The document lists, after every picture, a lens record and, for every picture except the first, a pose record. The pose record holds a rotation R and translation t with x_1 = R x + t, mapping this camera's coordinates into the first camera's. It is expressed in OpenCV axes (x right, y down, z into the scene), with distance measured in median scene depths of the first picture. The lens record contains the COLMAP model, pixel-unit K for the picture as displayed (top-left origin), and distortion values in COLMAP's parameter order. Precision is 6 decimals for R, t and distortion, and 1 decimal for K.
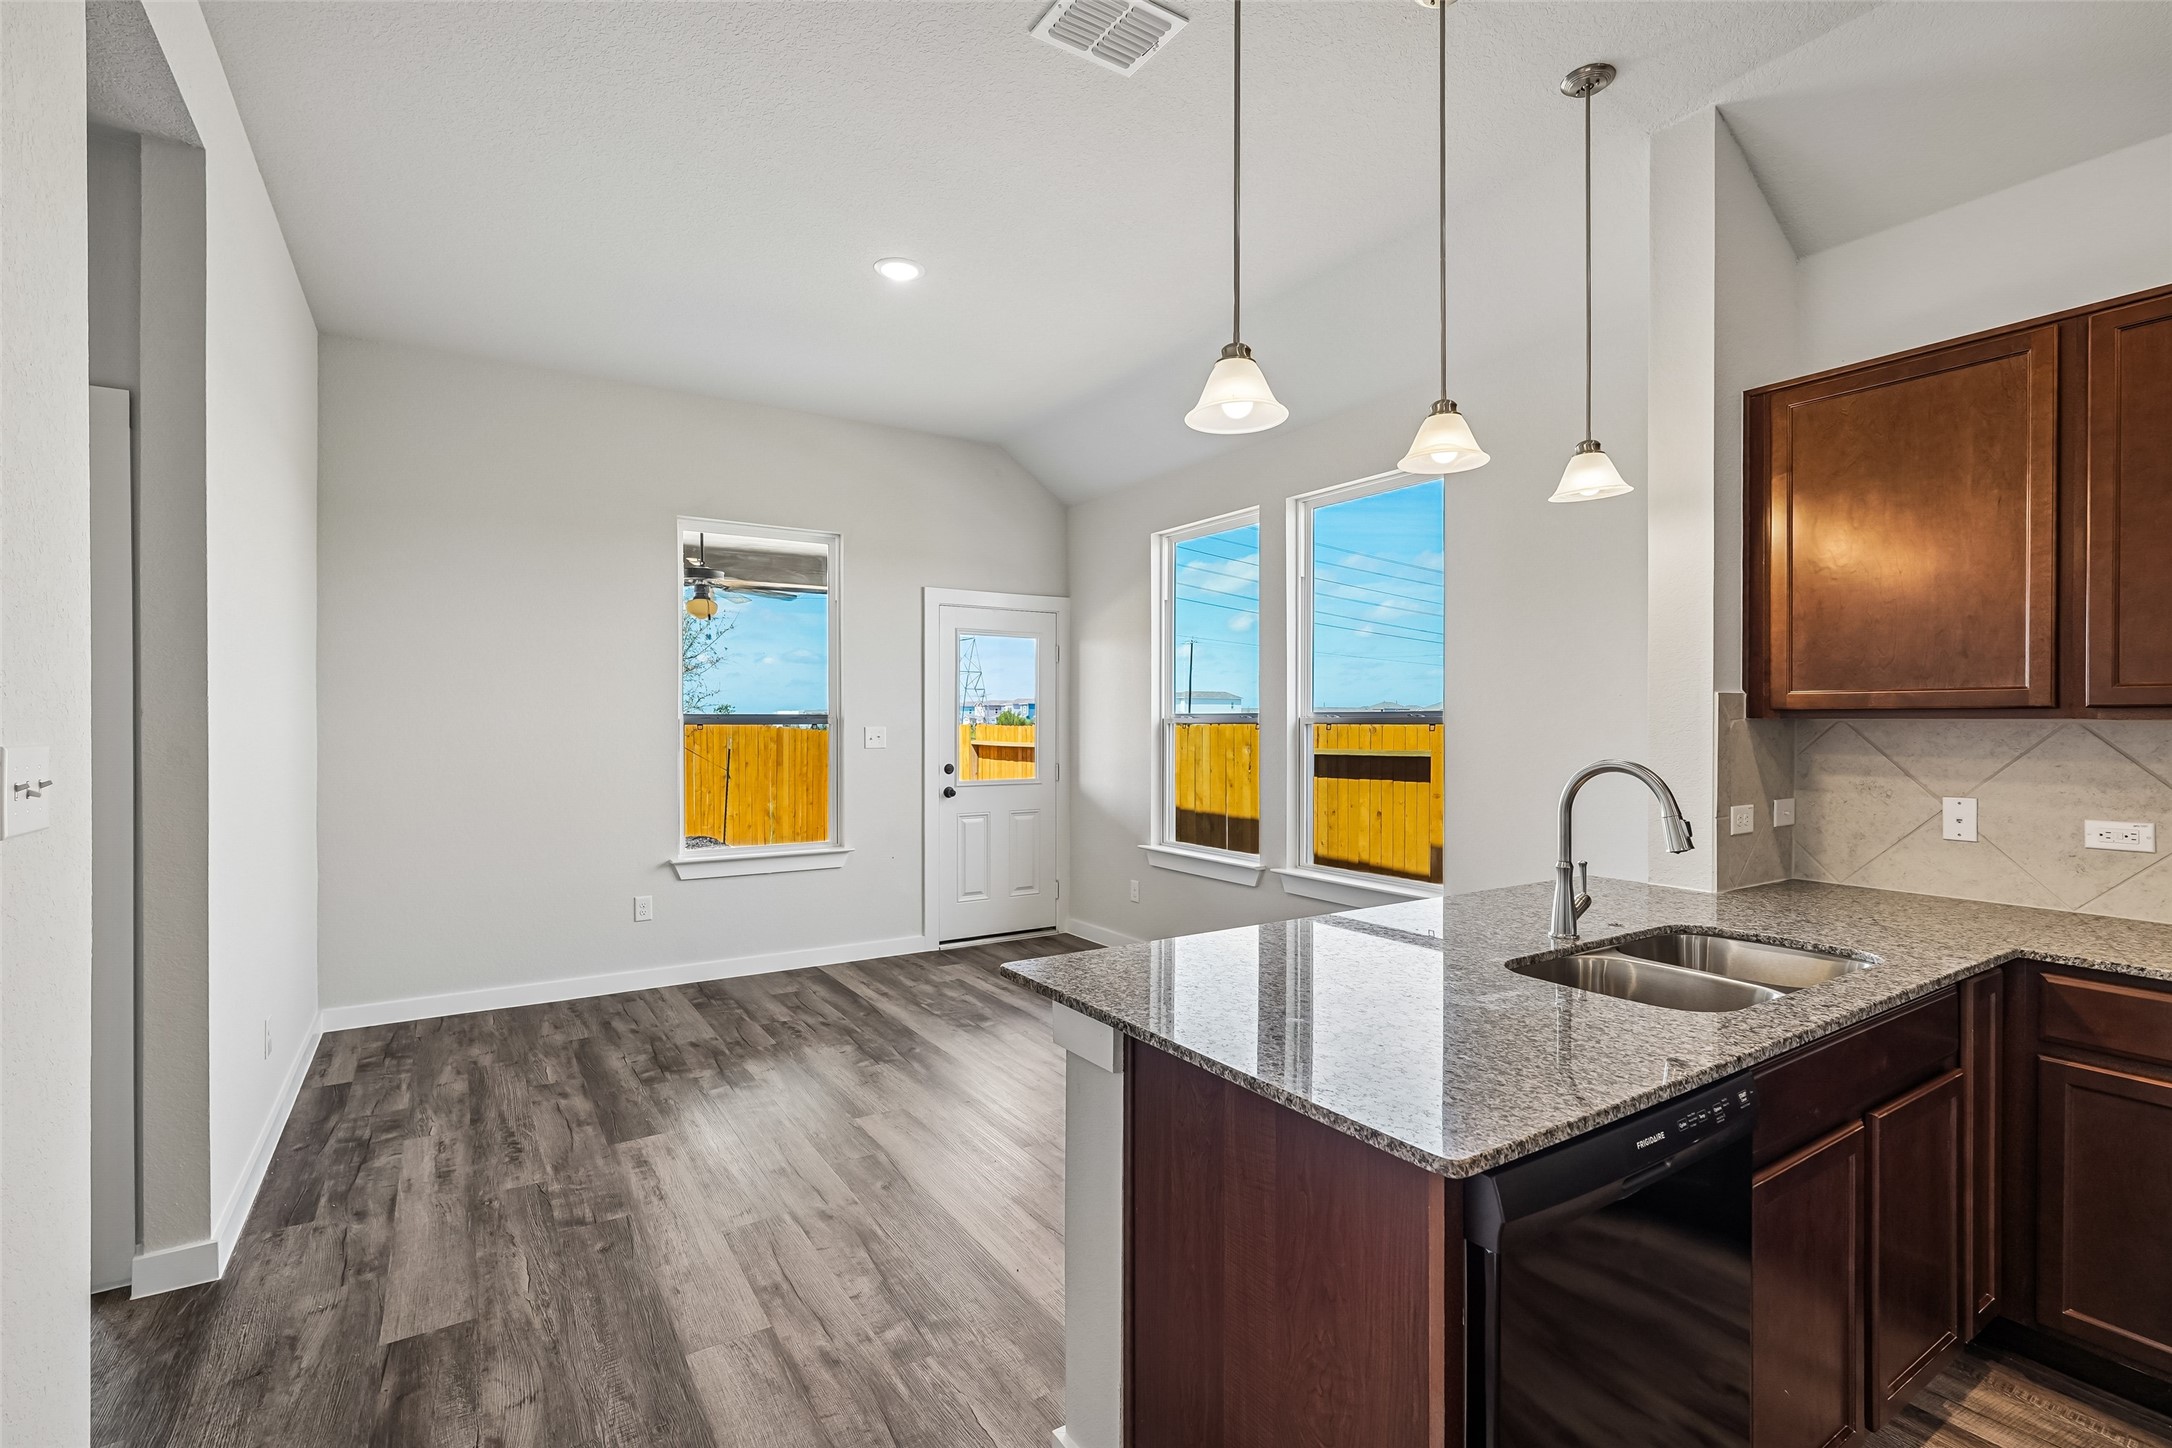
lens RADIAL K [[973.6, 0, 1074.8], [0, 973.6, 724.4], [0, 0, 1]] dist [-0.014836, 0.006694]
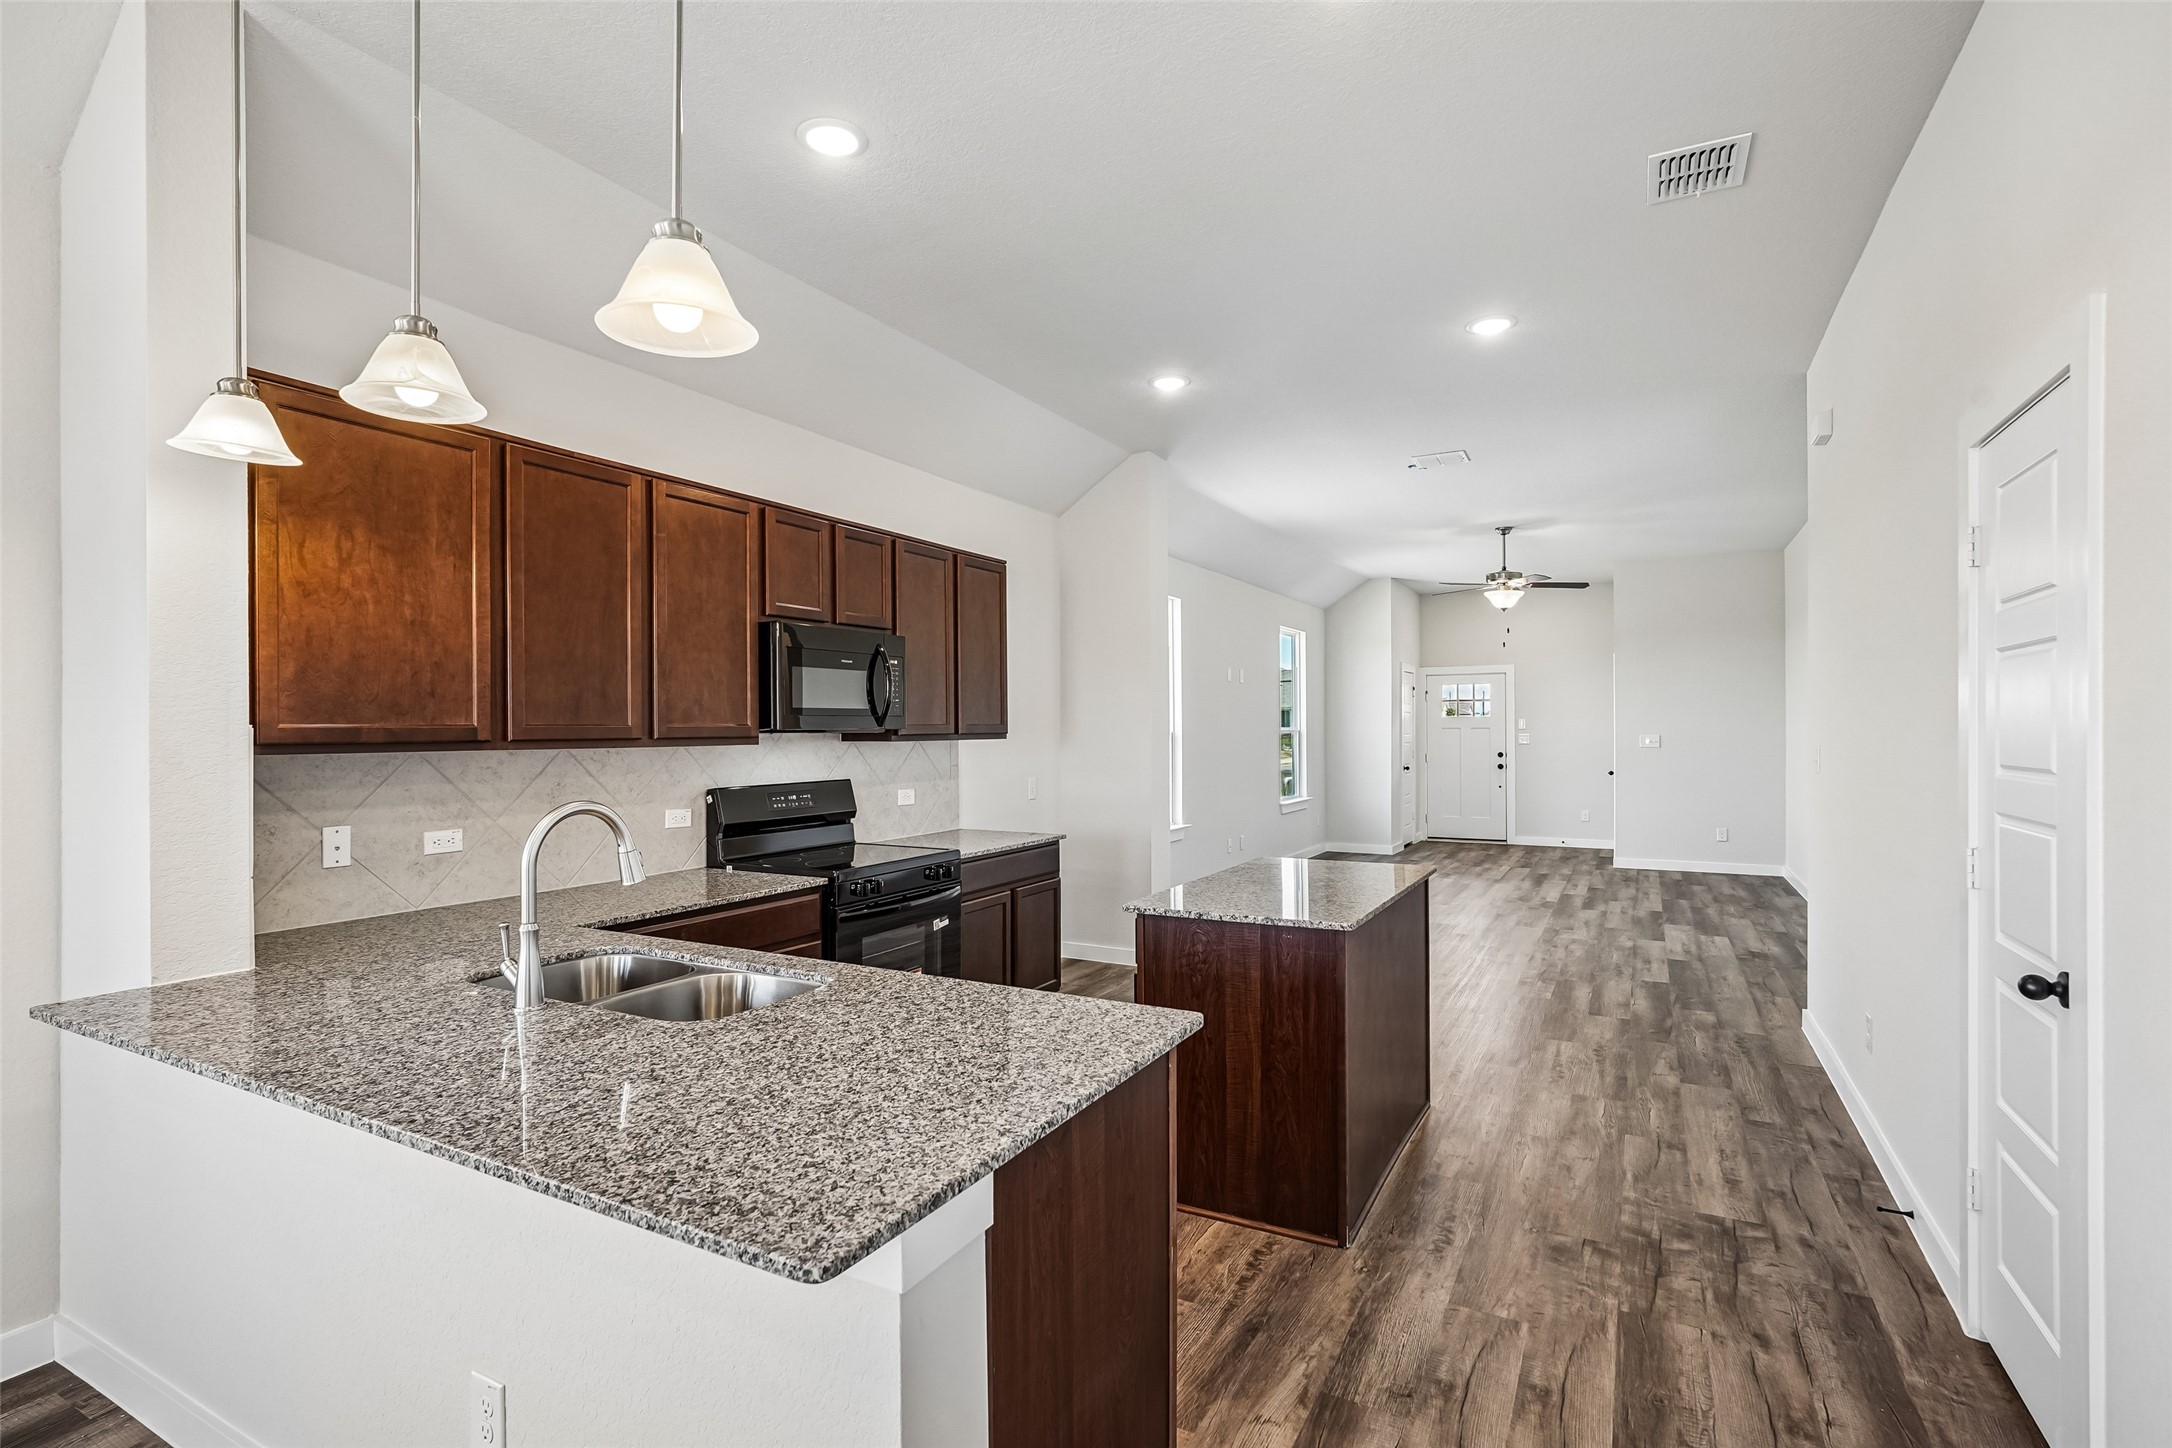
lens RADIAL K [[1036.0, 0, 1093.1], [0, 1036.0, 720.0], [0, 0, 1]] dist [0.001349, 0.000394]
pose [[-0.489934, 0.004346, 0.871749, -0.340289], [0.003690, 0.999989, -0.002912, -0.024190], [-0.871752, 0.001791, -0.489944, 0.604228]]
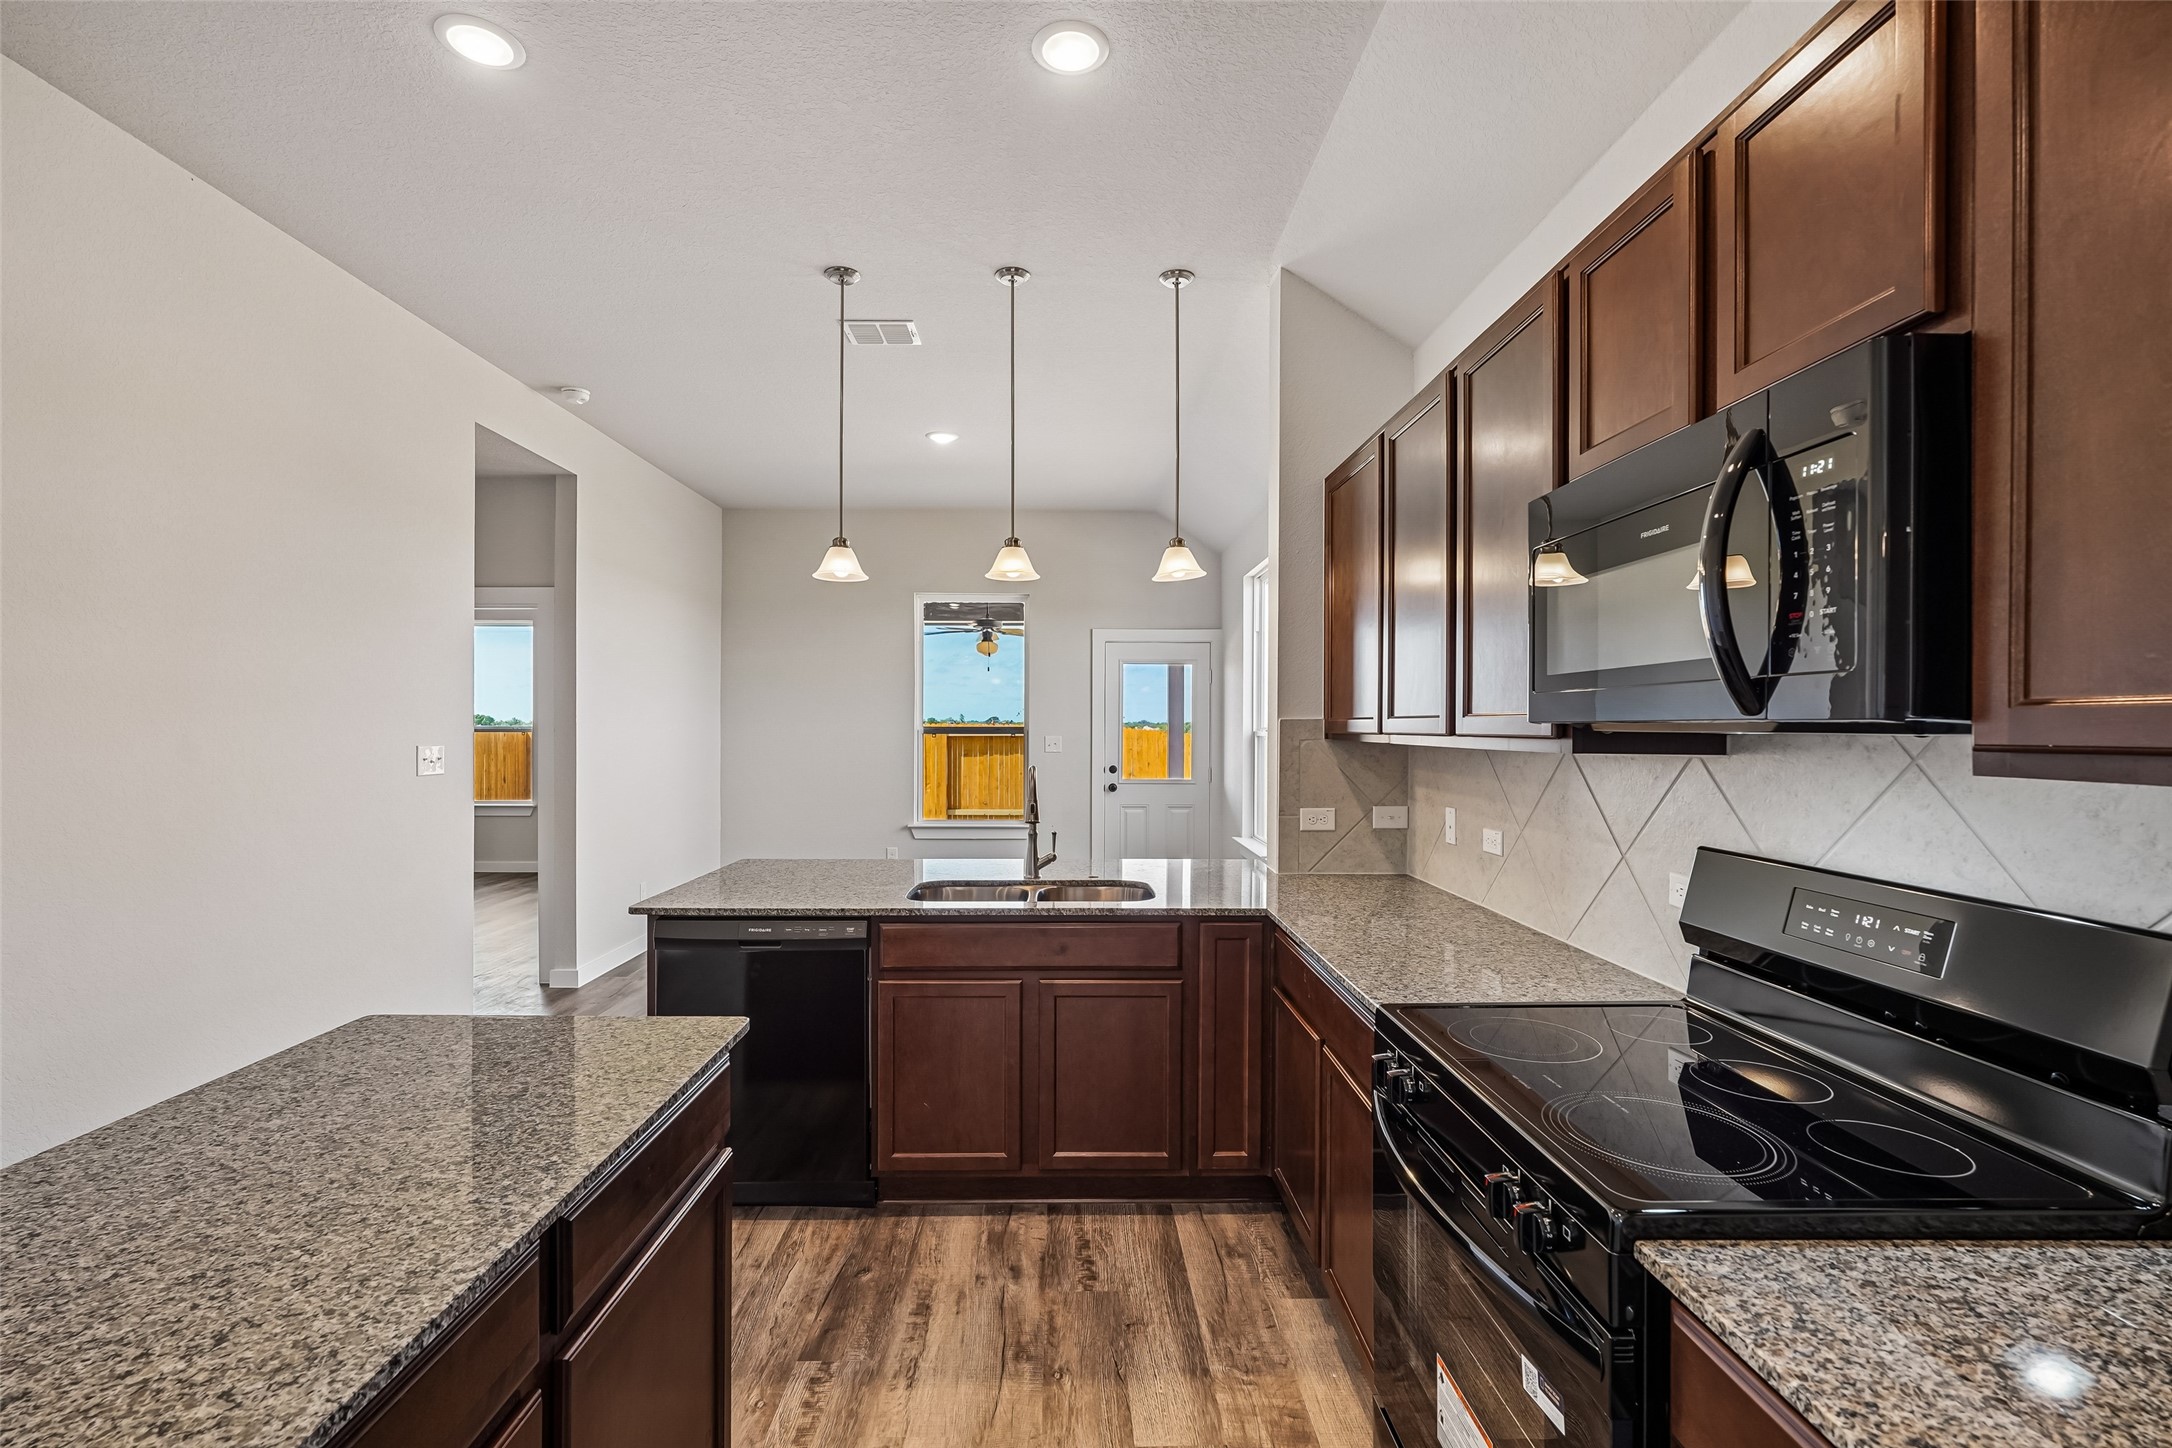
lens RADIAL K [[973.6, 0, 1073.0], [0, 973.6, 716.7], [0, 0, 1]] dist [-0.014836, 0.006694]
pose [[0.848175, -0.003440, -0.529705, 0.829482], [-0.002616, 0.999940, -0.010683, -0.015584], [0.529710, 0.010447, 0.848115, -0.185911]]
